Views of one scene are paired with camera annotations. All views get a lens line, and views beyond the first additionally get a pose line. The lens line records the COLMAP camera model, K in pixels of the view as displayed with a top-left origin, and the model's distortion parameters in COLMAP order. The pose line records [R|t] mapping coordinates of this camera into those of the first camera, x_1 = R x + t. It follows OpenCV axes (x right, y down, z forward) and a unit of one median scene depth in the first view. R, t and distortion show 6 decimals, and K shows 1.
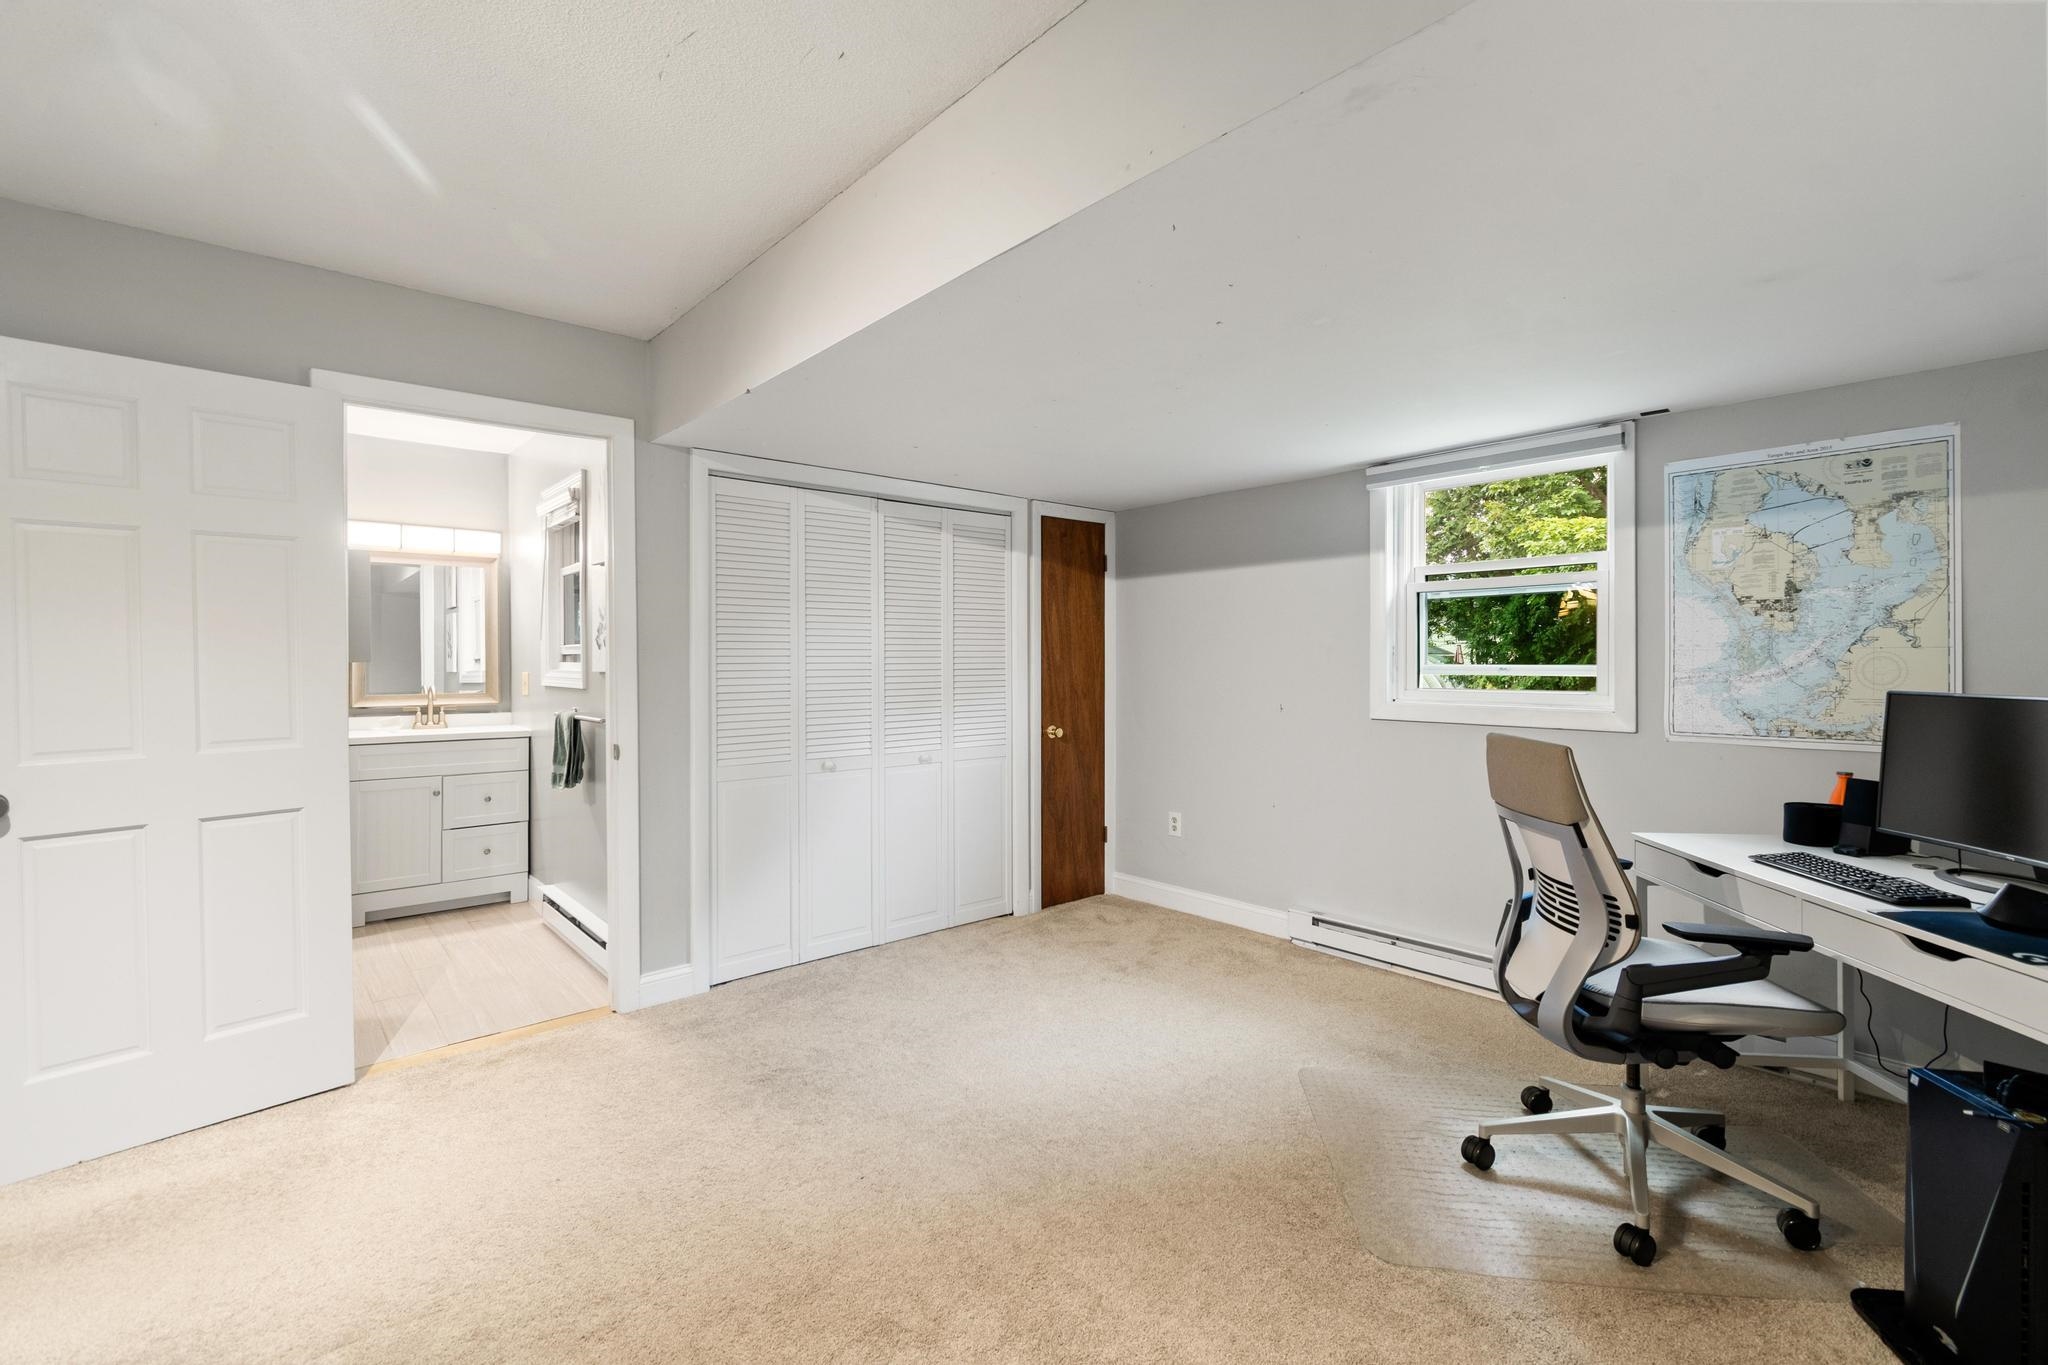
lens RADIAL K [[914.8, 0, 1025.4], [0, 914.8, 671.4], [0, 0, 1]] dist [0.003605, -0.001644]
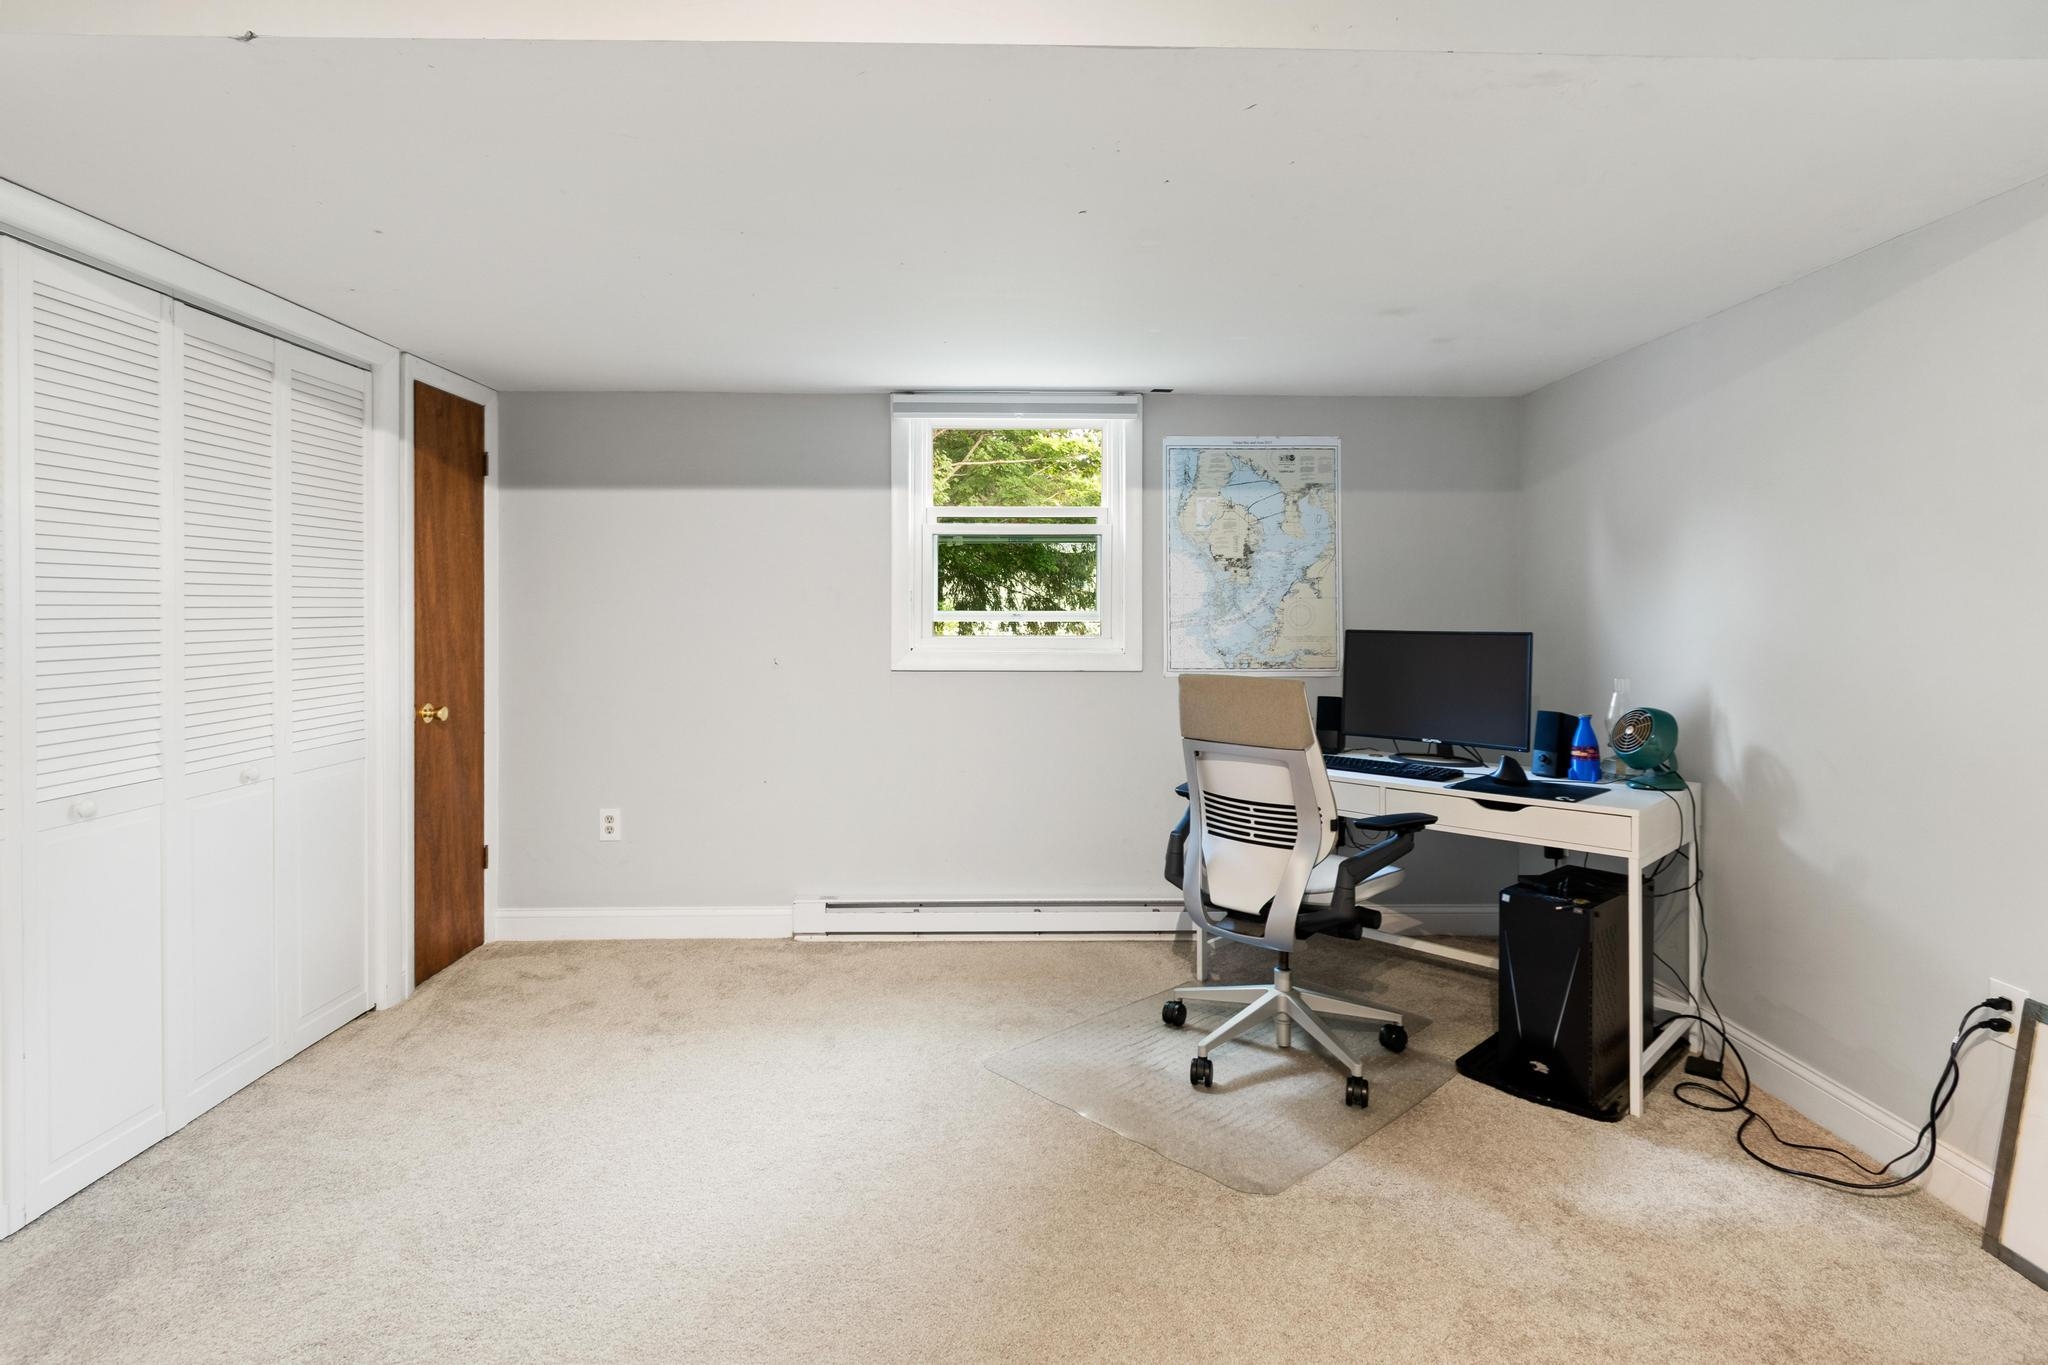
lens RADIAL K [[1040.1, 0, 1030.8], [0, 1040.1, 623.5], [0, 0, 1]] dist [0.000470, 0.000070]
pose [[0.631532, -0.006465, 0.775323, -0.341111], [0.006202, 0.999975, 0.003287, 0.002642], [-0.775325, 0.002733, 0.631556, 0.244414]]
